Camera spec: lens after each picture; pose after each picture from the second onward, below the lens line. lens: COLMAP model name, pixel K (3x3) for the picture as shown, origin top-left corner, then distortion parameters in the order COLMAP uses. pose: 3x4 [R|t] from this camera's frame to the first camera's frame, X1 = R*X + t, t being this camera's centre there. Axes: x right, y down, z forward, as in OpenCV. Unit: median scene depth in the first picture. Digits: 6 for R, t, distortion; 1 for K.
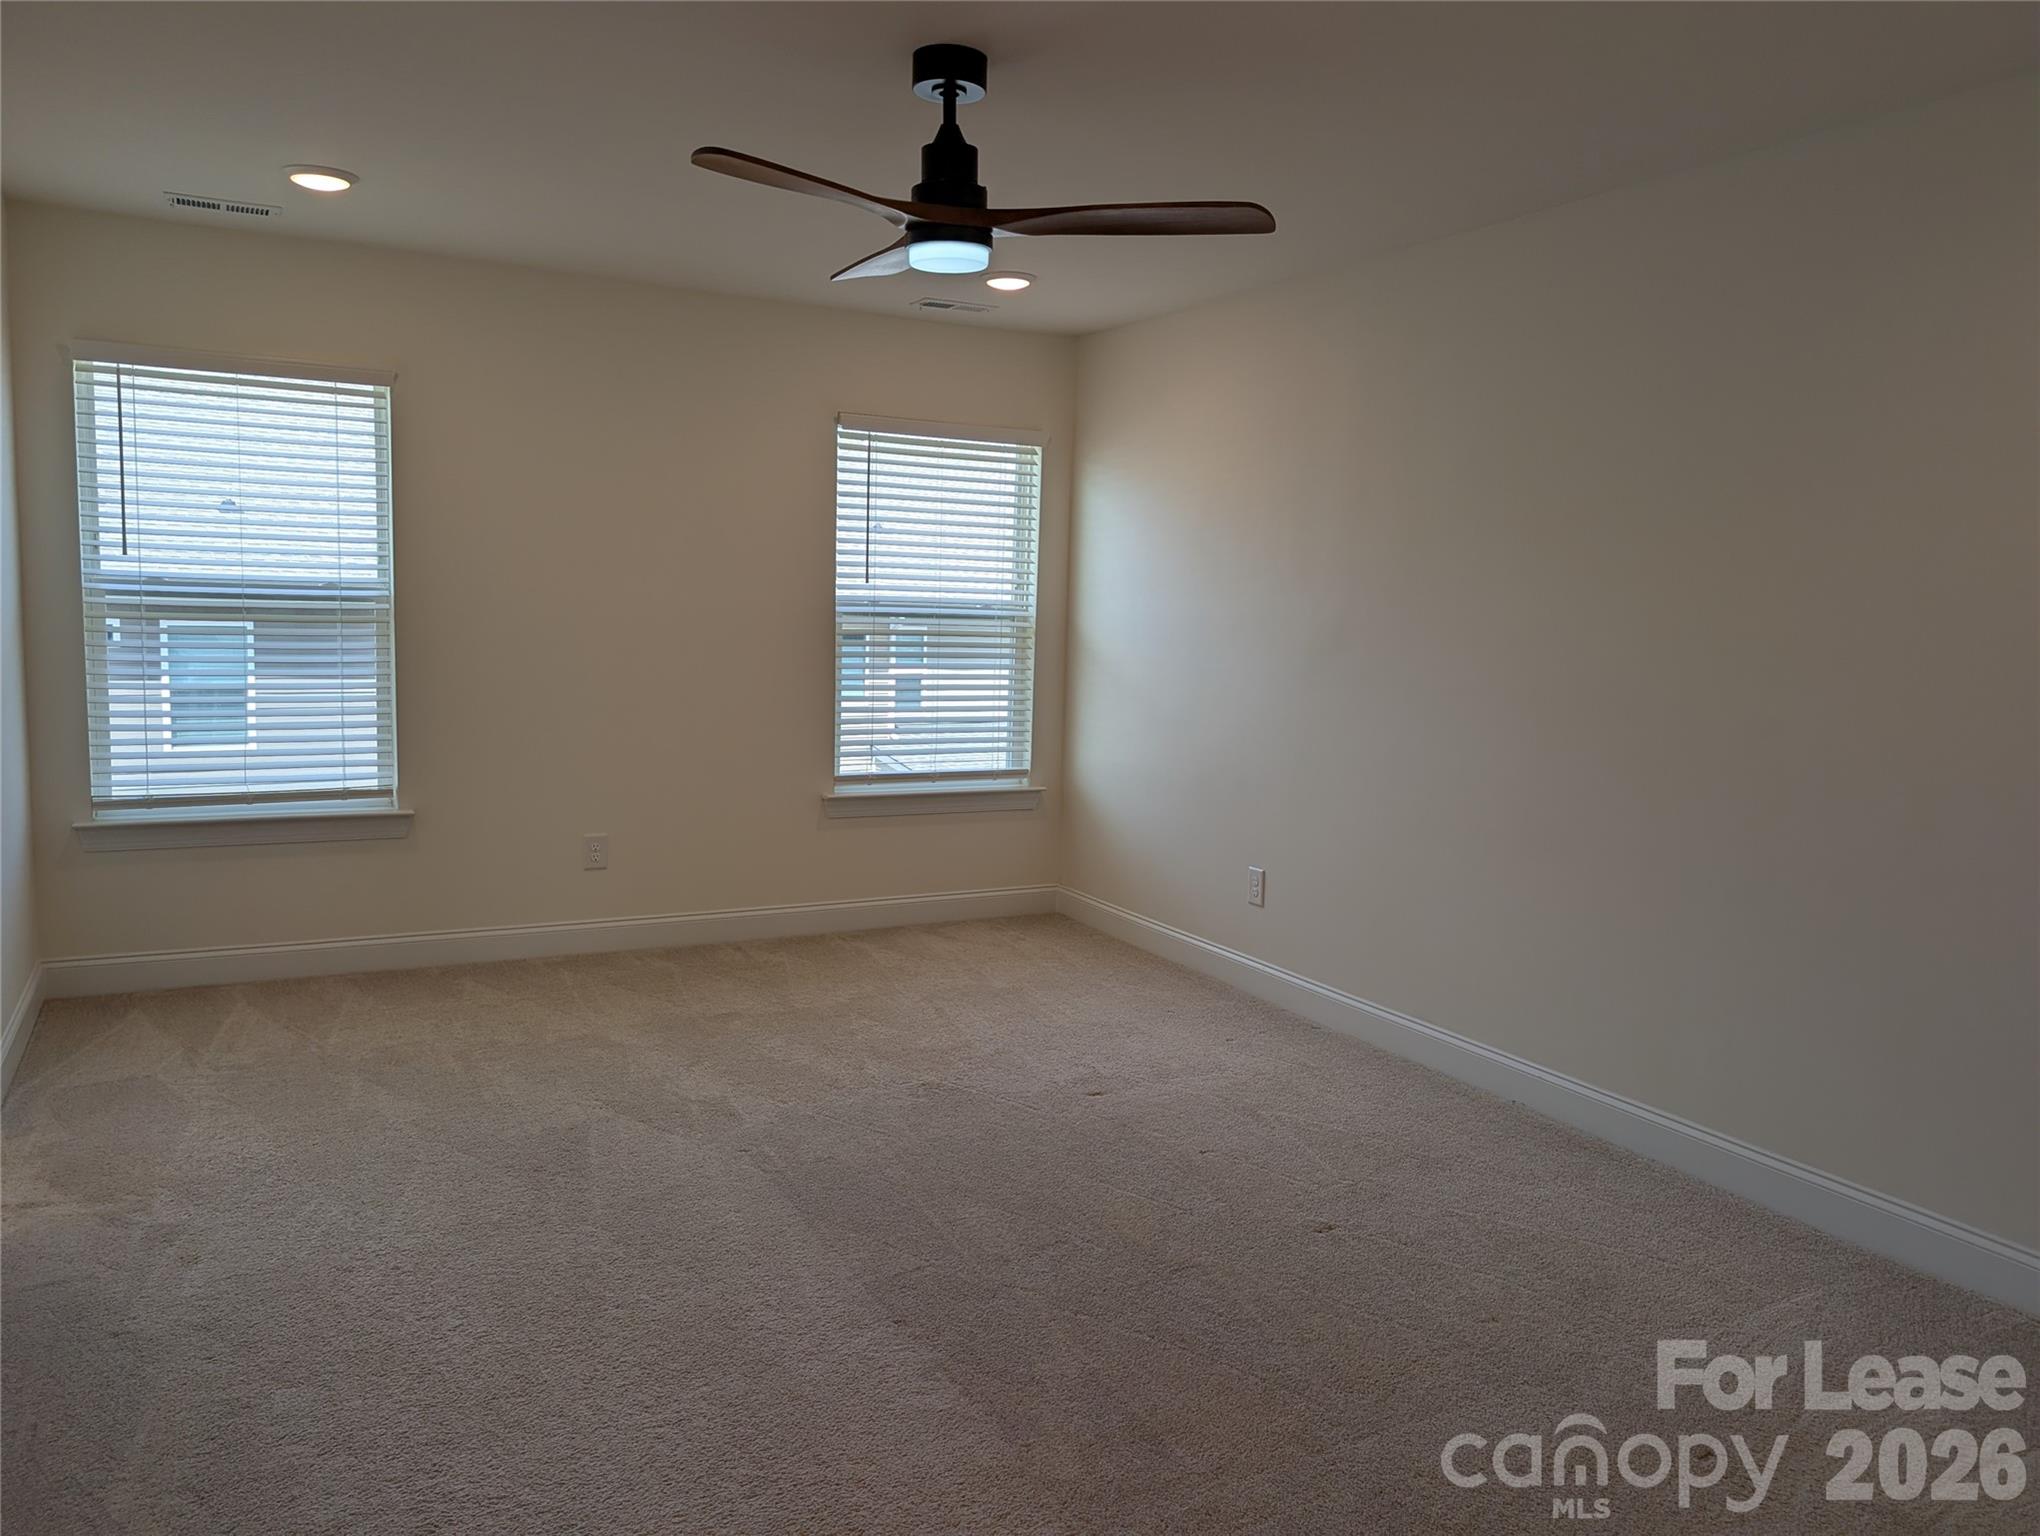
lens RADIAL K [[1473.3, 0, 1020.0], [0, 1473.3, 768.0], [0, 0, 1]] dist [0.000165, 0.008993]
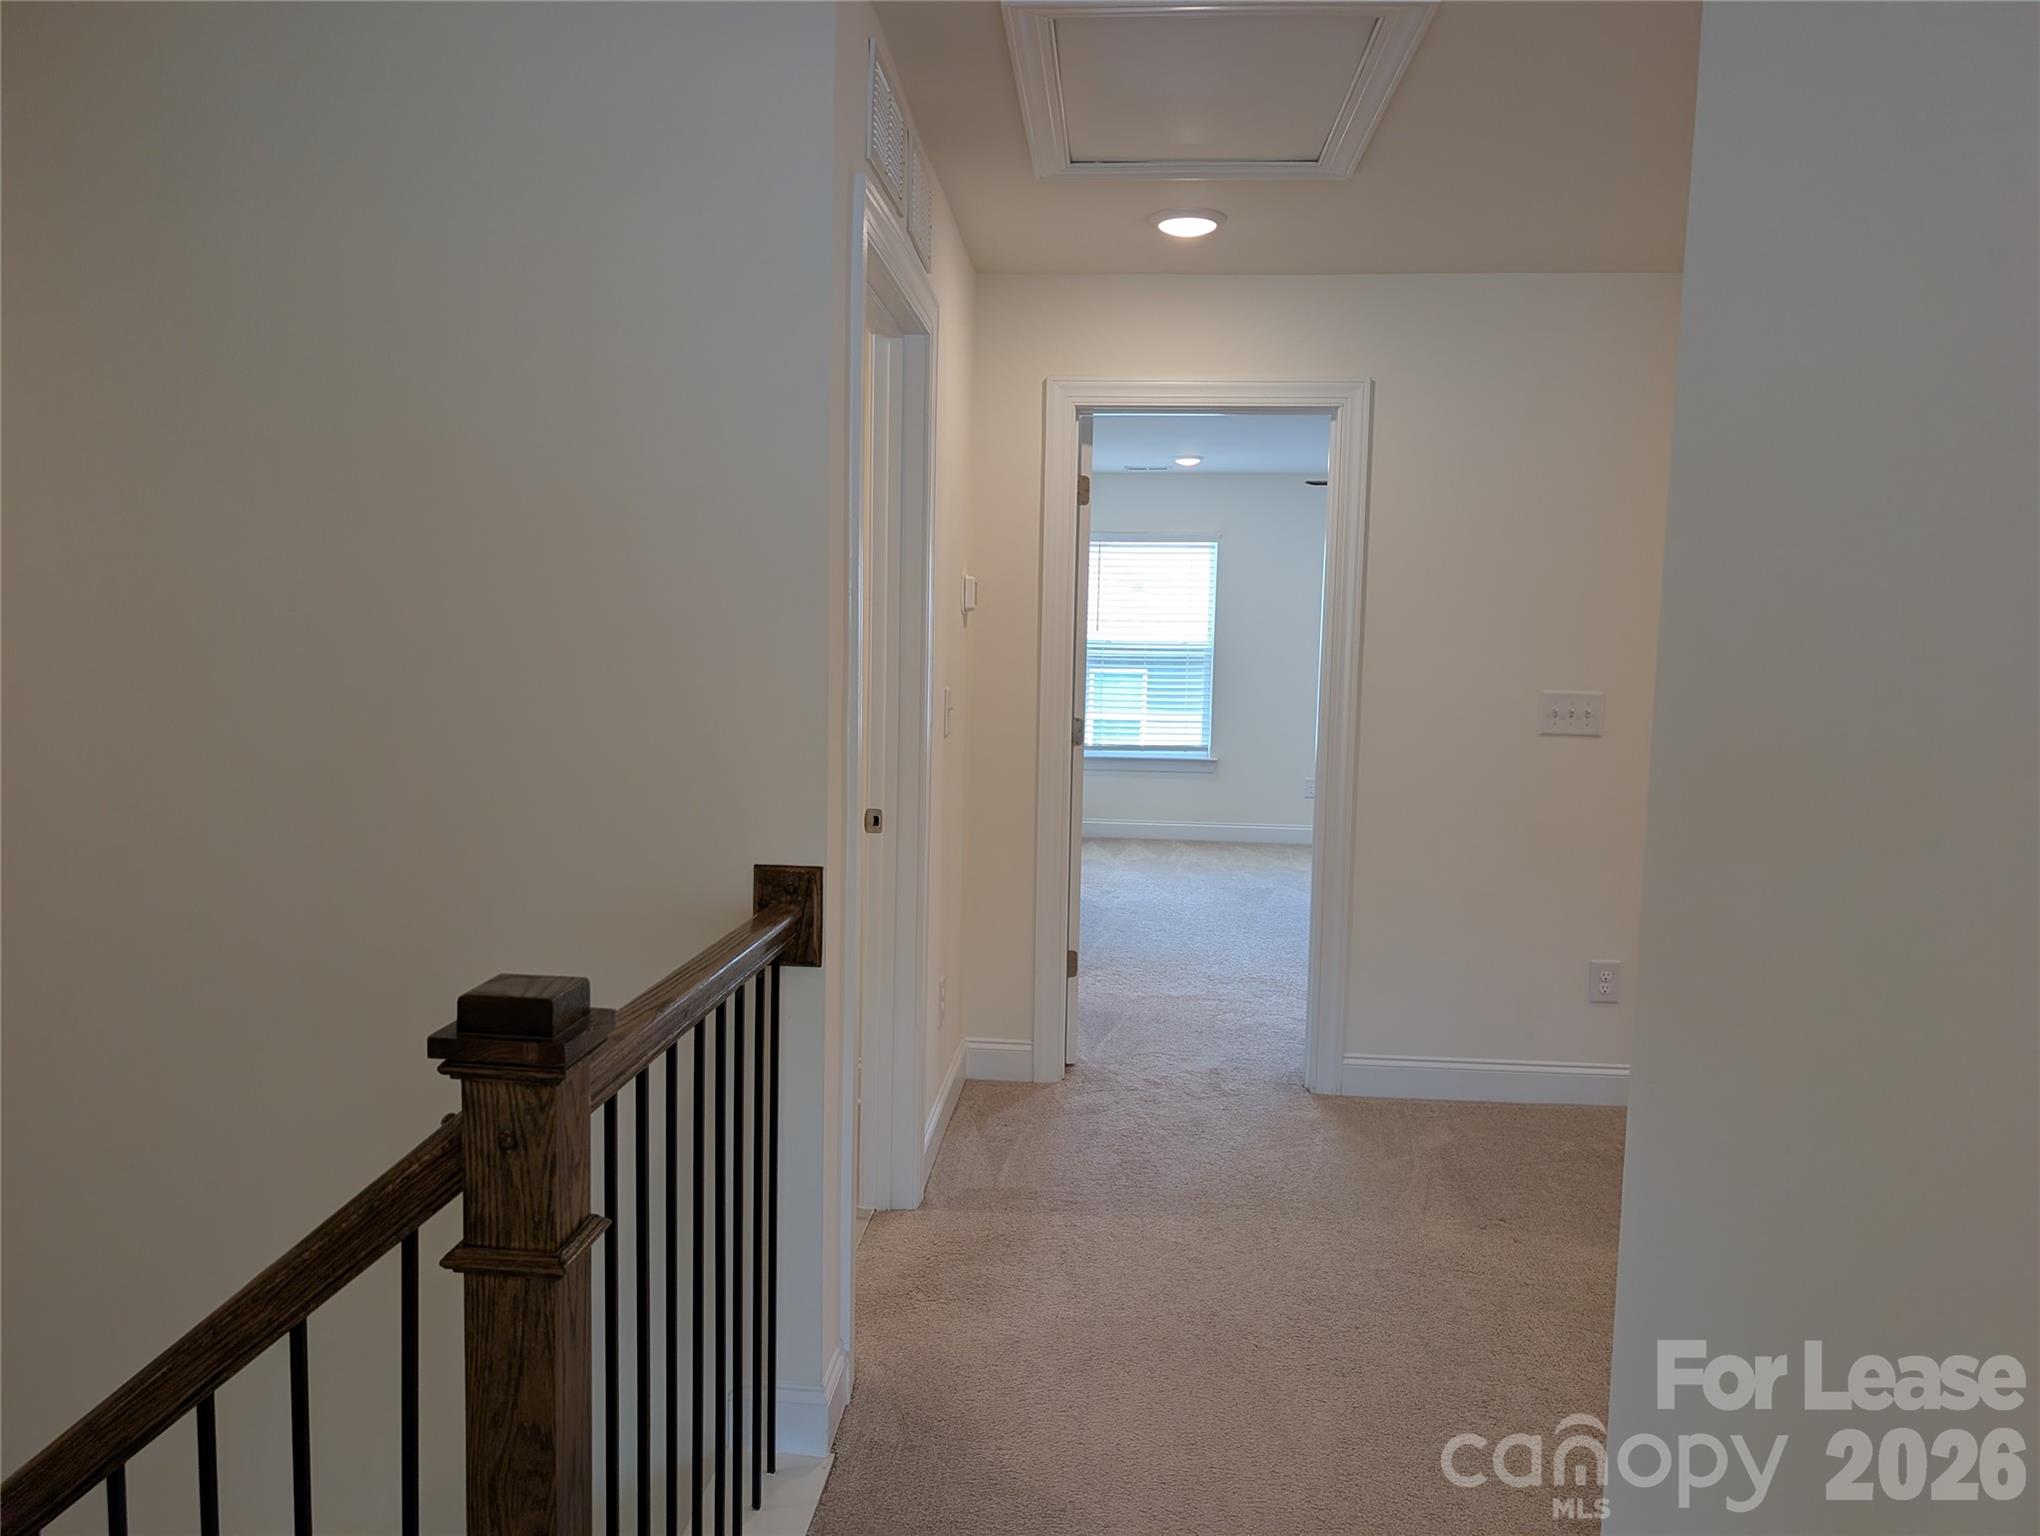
lens RADIAL K [[1473.3, 0, 1020.0], [0, 1473.3, 768.0], [0, 0, 1]] dist [0.000165, 0.008993]
pose [[0.845741, 0.036798, -0.532323, 0.406066], [-0.054713, 0.998341, -0.017915, 0.091296], [0.530781, 0.044276, 0.846352, -0.787938]]
